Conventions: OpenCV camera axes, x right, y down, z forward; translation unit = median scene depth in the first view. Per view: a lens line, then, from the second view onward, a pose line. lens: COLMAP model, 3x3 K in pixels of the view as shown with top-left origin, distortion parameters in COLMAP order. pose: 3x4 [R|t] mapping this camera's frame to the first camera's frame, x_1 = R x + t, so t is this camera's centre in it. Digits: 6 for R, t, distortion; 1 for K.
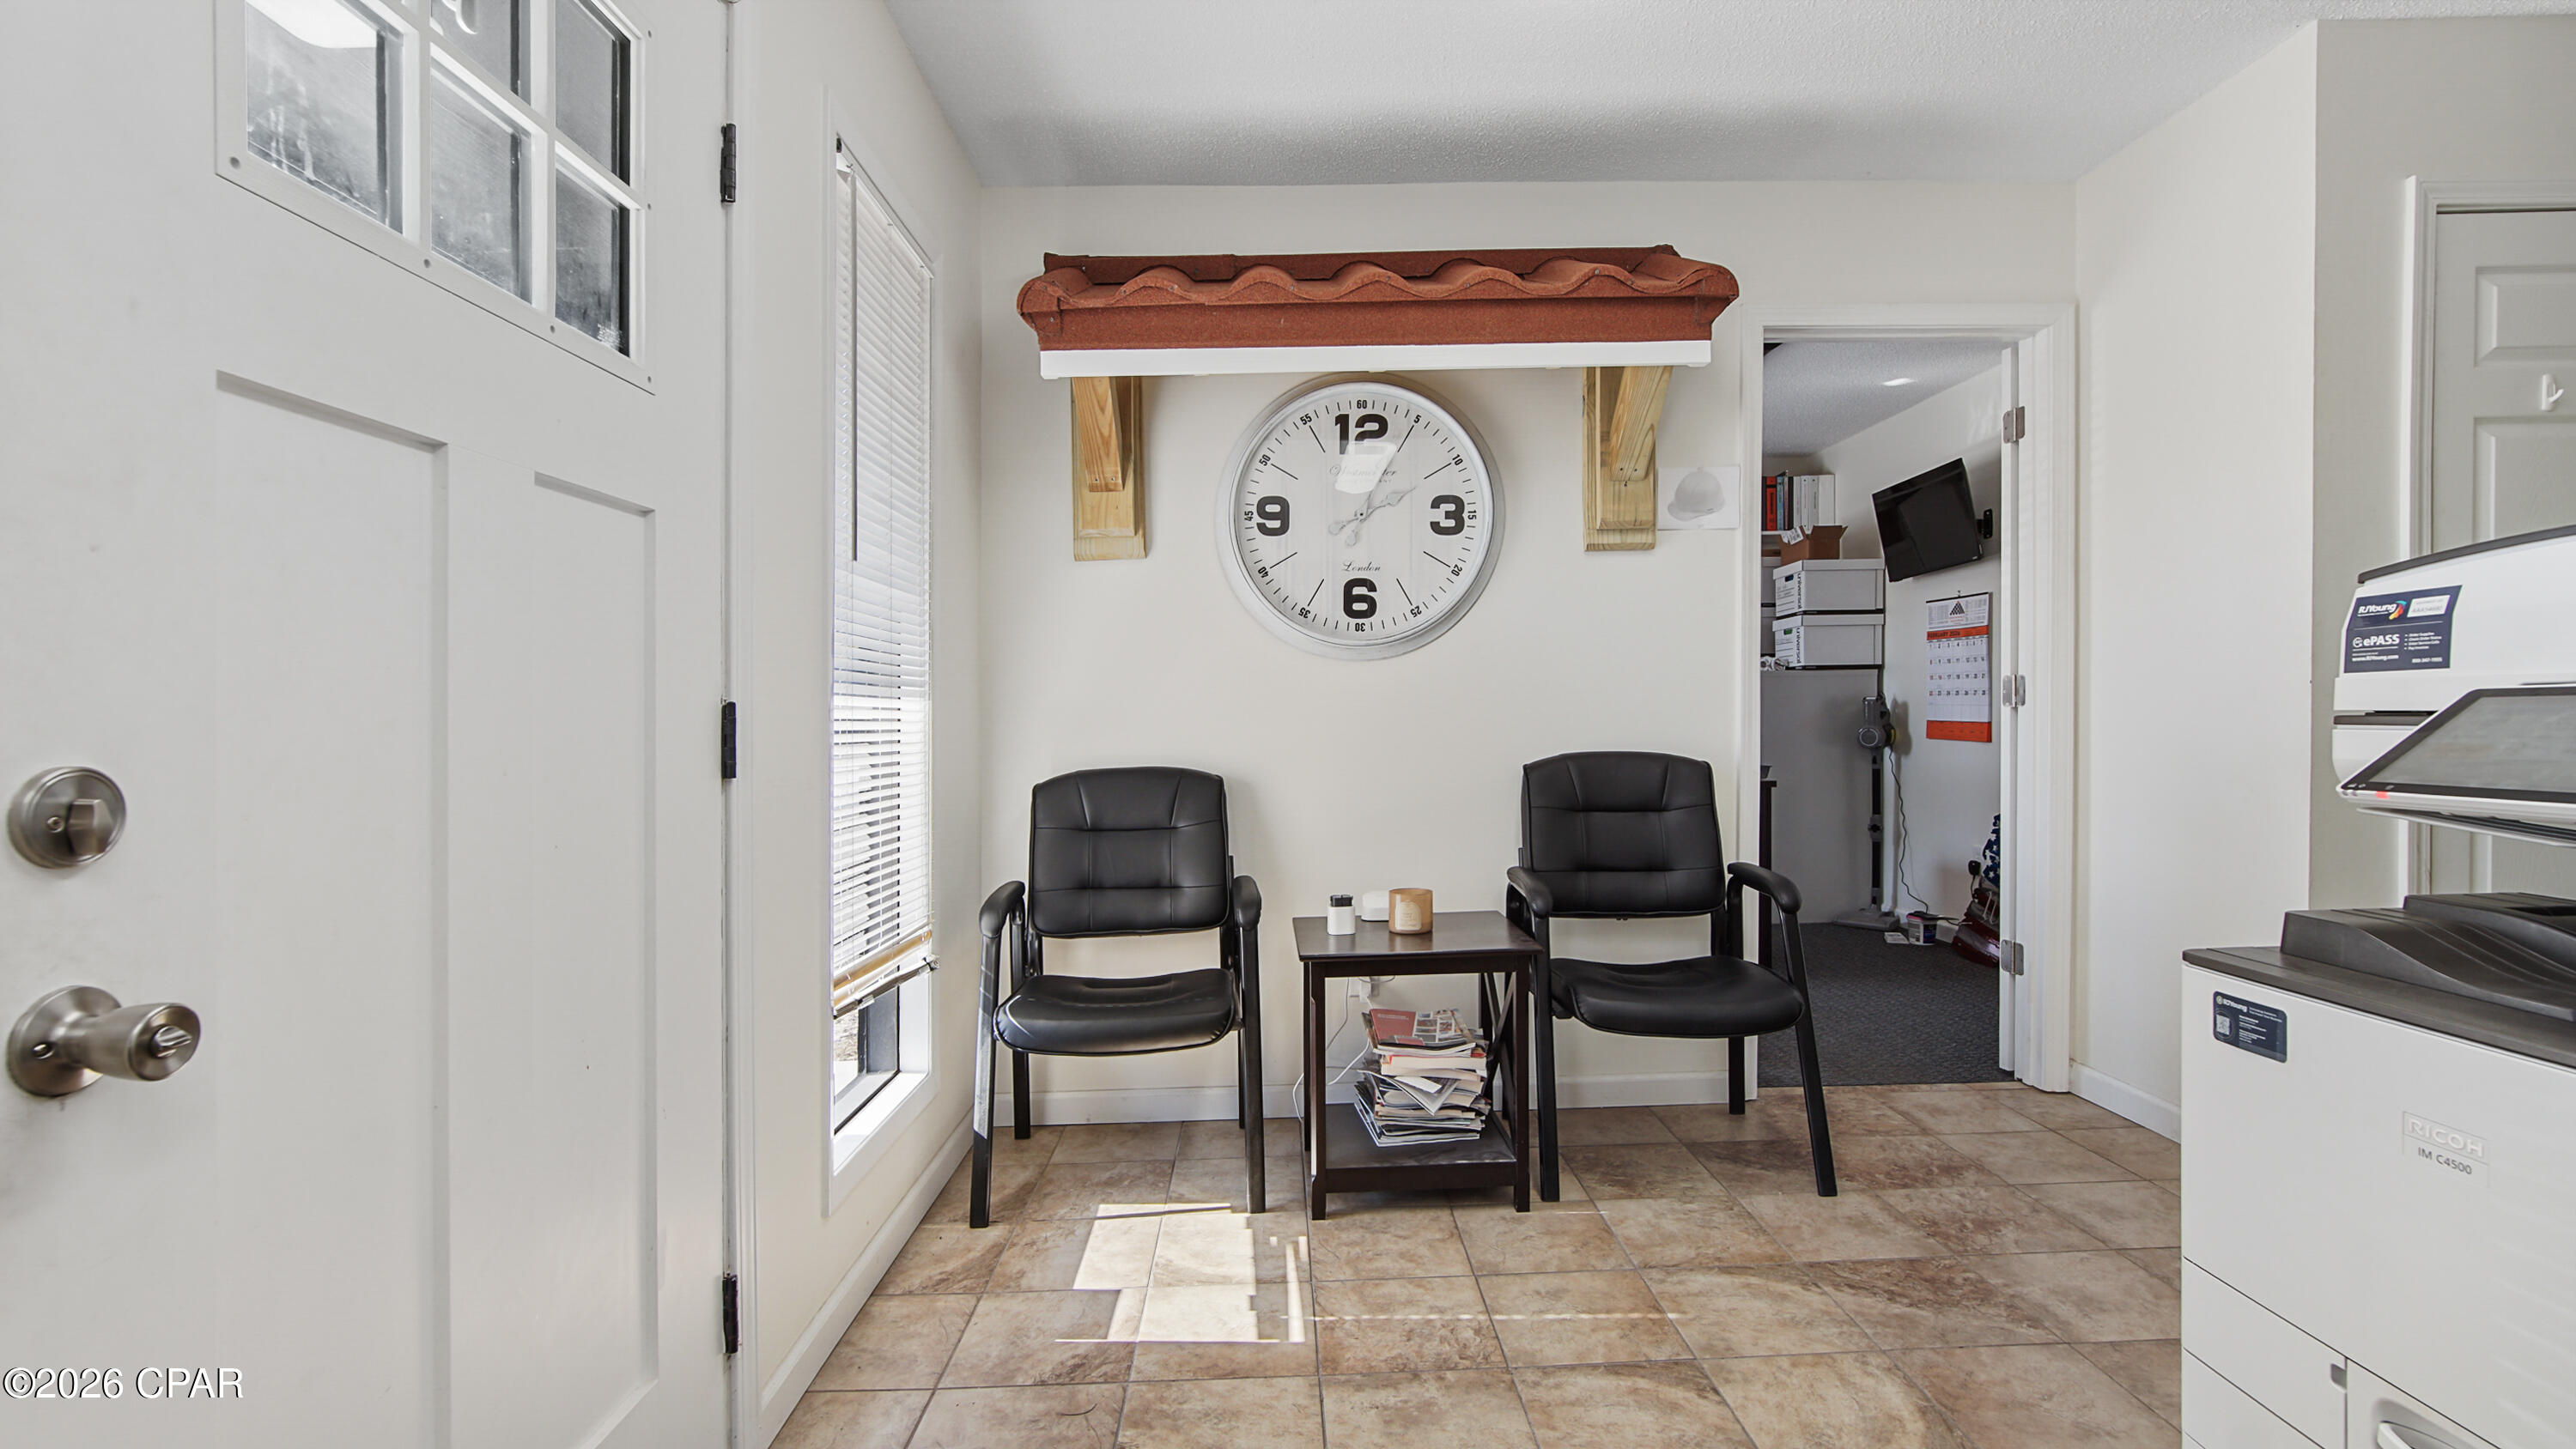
lens RADIAL K [[1154.5, 0, 1288.0], [0, 1154.5, 724.5], [0, 0, 1]] dist [-0.003856, -0.000381]
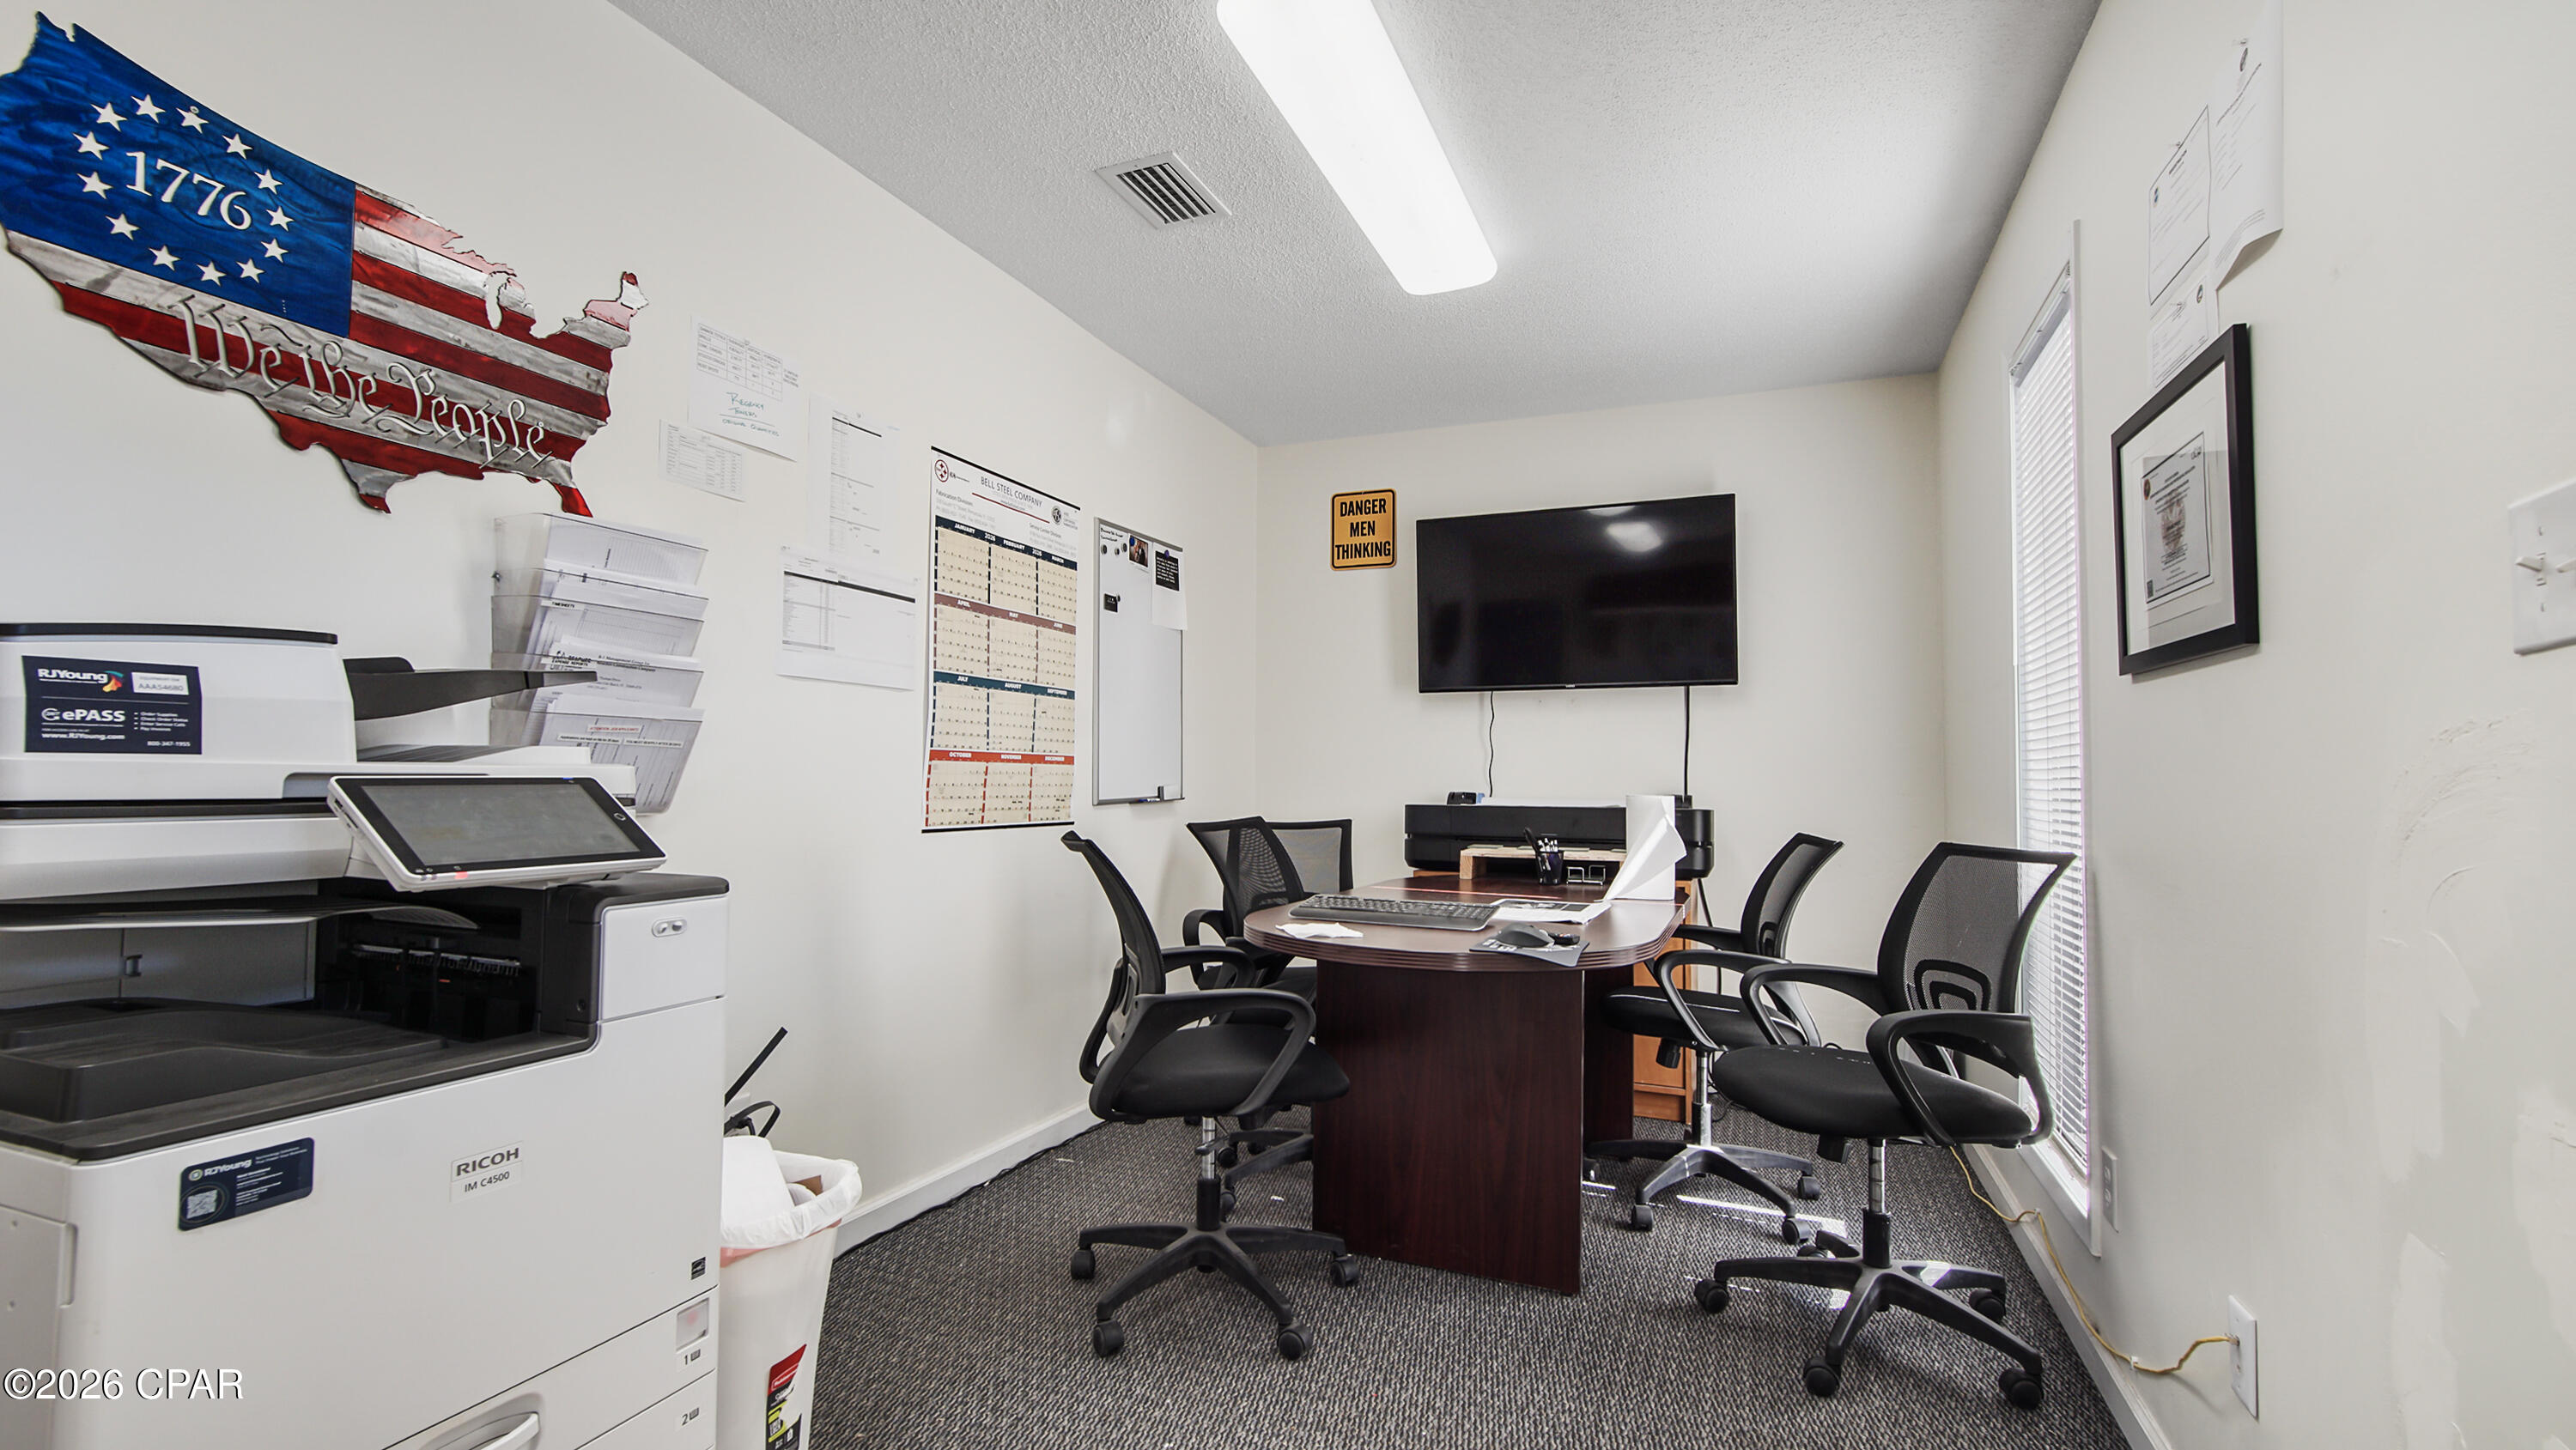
lens RADIAL K [[1154.5, 0, 1288.0], [0, 1154.5, 725.0], [0, 0, 1]] dist [-0.003856, -0.000381]
pose [[-0.919675, 0.010704, 0.392535, -0.180876], [-0.004080, 0.999314, -0.036808, -0.039816], [-0.392660, -0.035453, -0.919000, 1.456954]]
